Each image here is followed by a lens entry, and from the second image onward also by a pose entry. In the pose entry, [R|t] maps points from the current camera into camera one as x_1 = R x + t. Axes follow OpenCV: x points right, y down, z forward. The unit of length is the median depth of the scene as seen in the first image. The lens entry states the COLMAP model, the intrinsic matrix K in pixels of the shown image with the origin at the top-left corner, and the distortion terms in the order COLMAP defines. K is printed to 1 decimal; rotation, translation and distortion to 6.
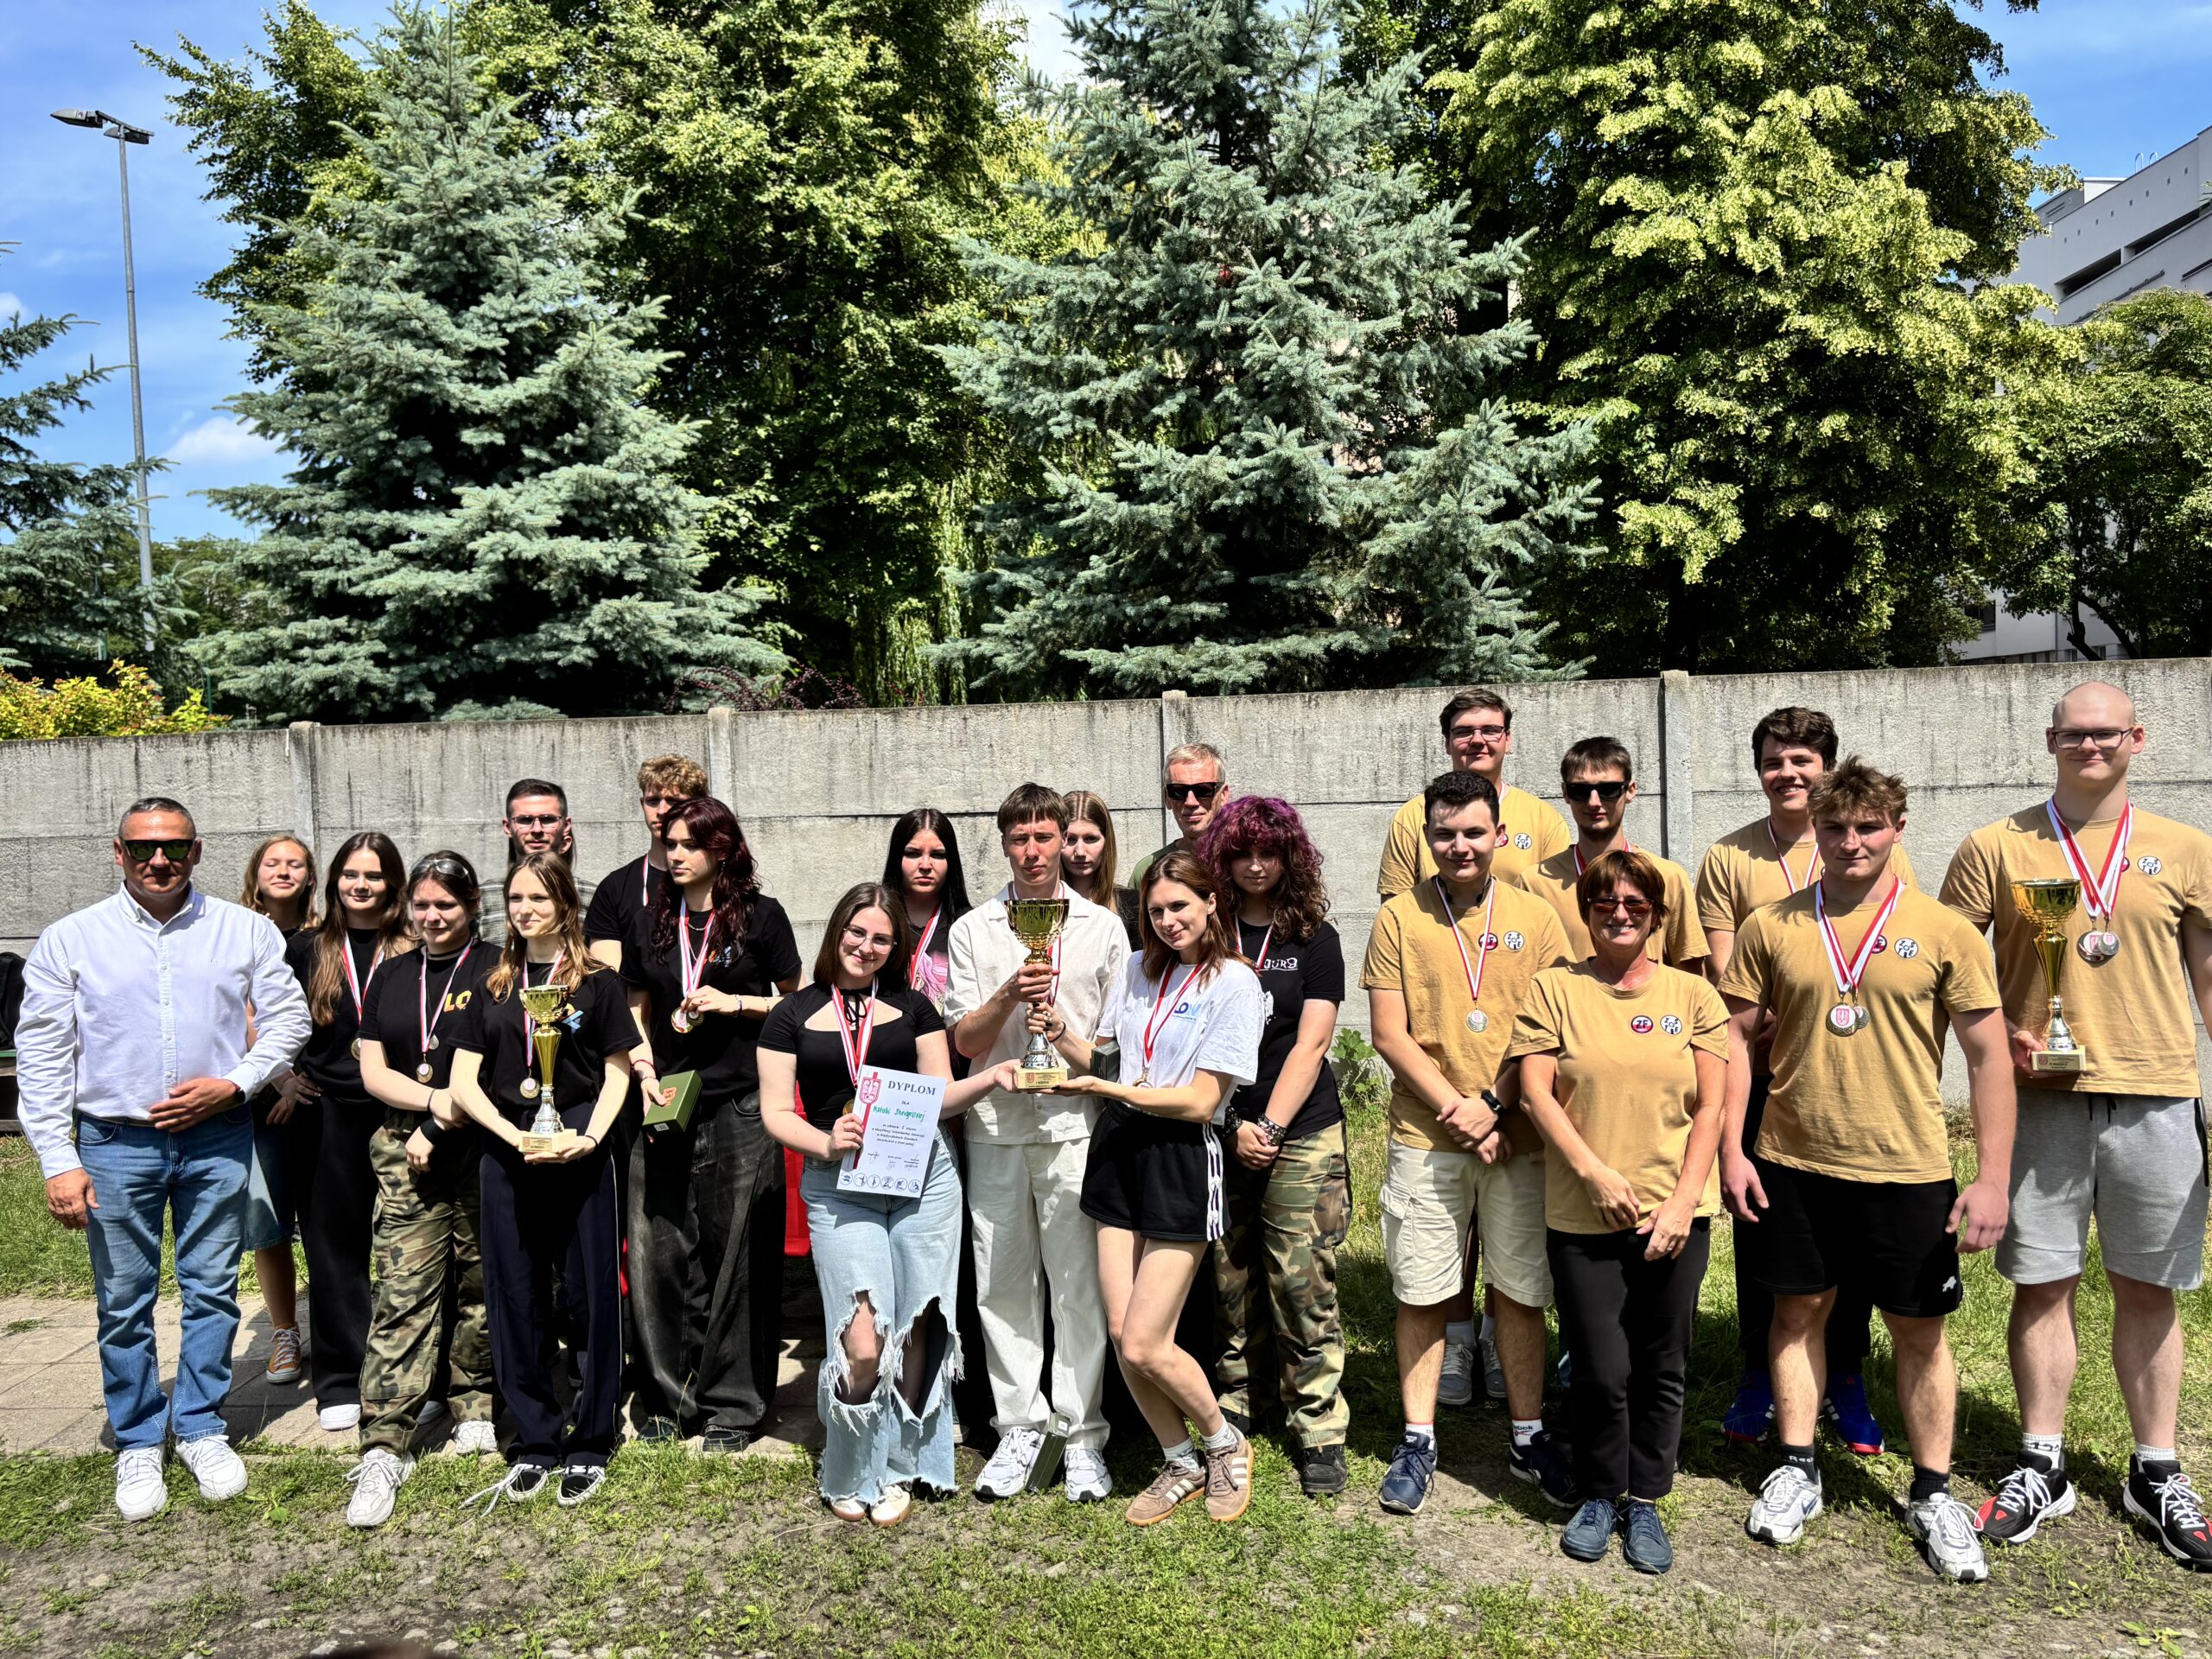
lens RADIAL K [[1649.8, 0, 1108.0], [0, 1649.8, 830.6], [0, 0, 1]] dist [0.007412, 0.003666]
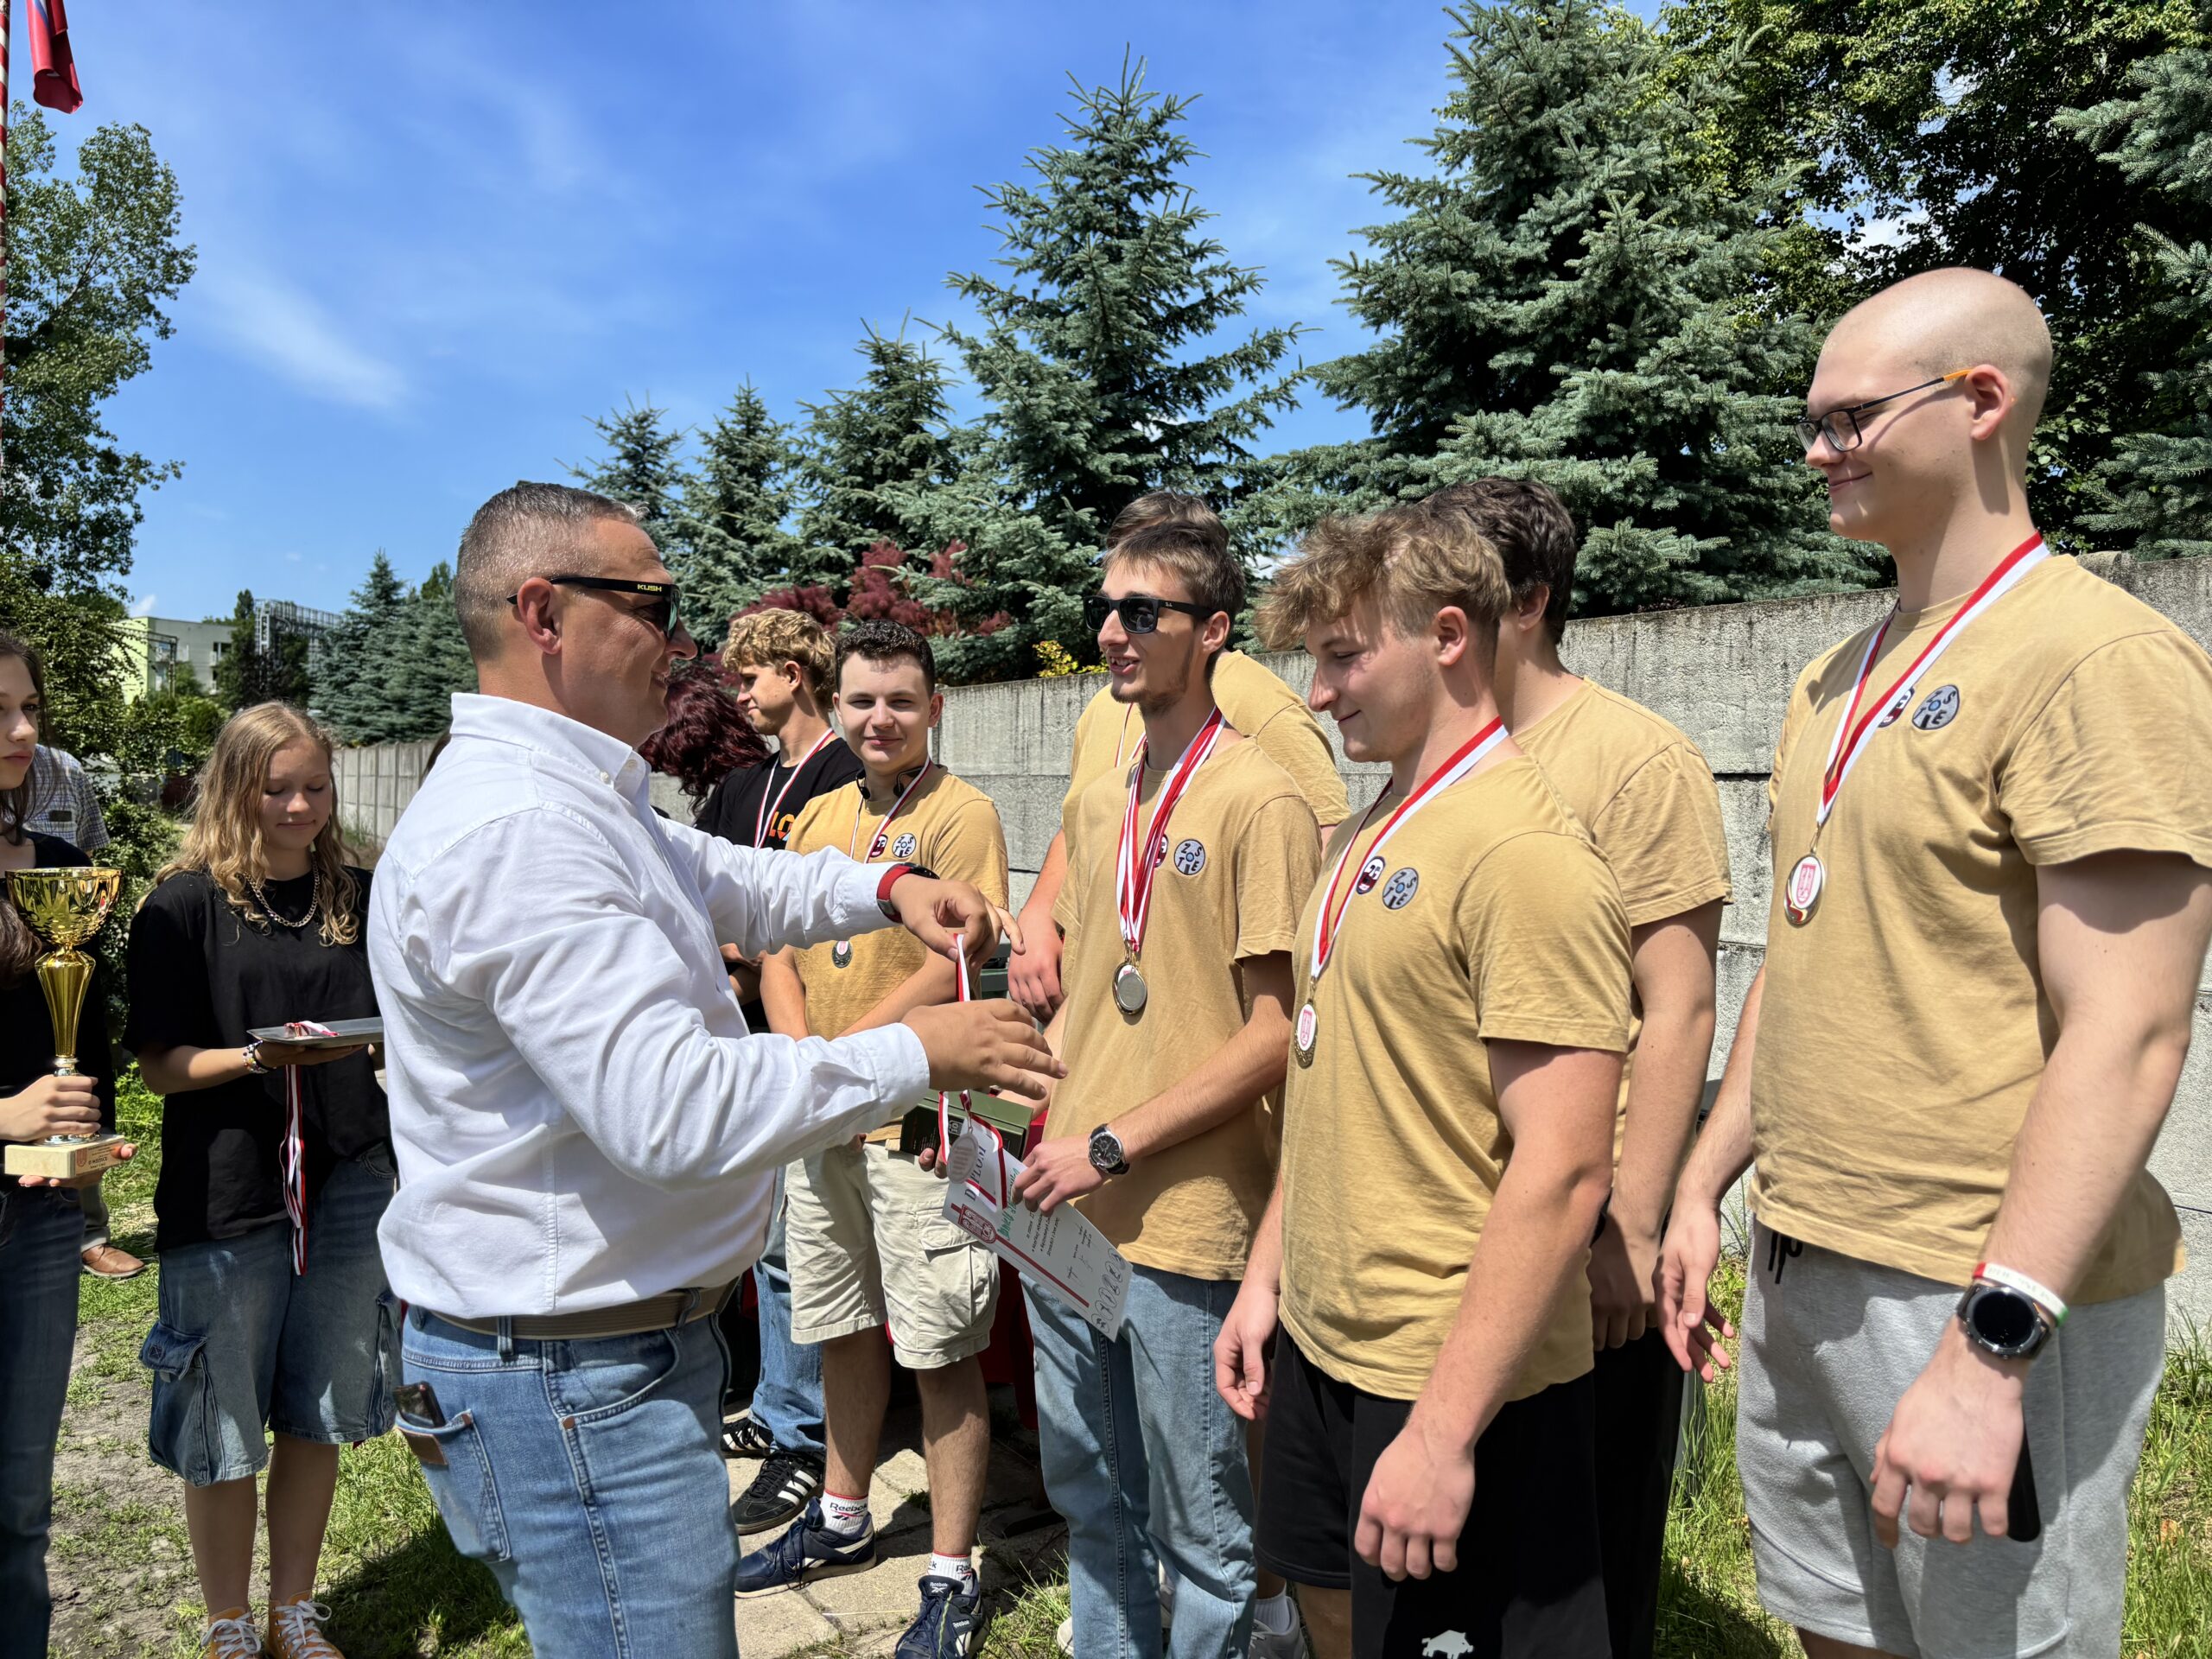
lens RADIAL K [[1649.8, 0, 1105.1], [0, 1649.8, 828.5], [0, 0, 1]] dist [0.007412, 0.003666]
pose [[0.656856, 0.058454, -0.751747, 0.151629], [-0.072097, 0.997291, 0.014551, 0.012250], [0.750561, 0.044641, 0.659291, 0.272360]]
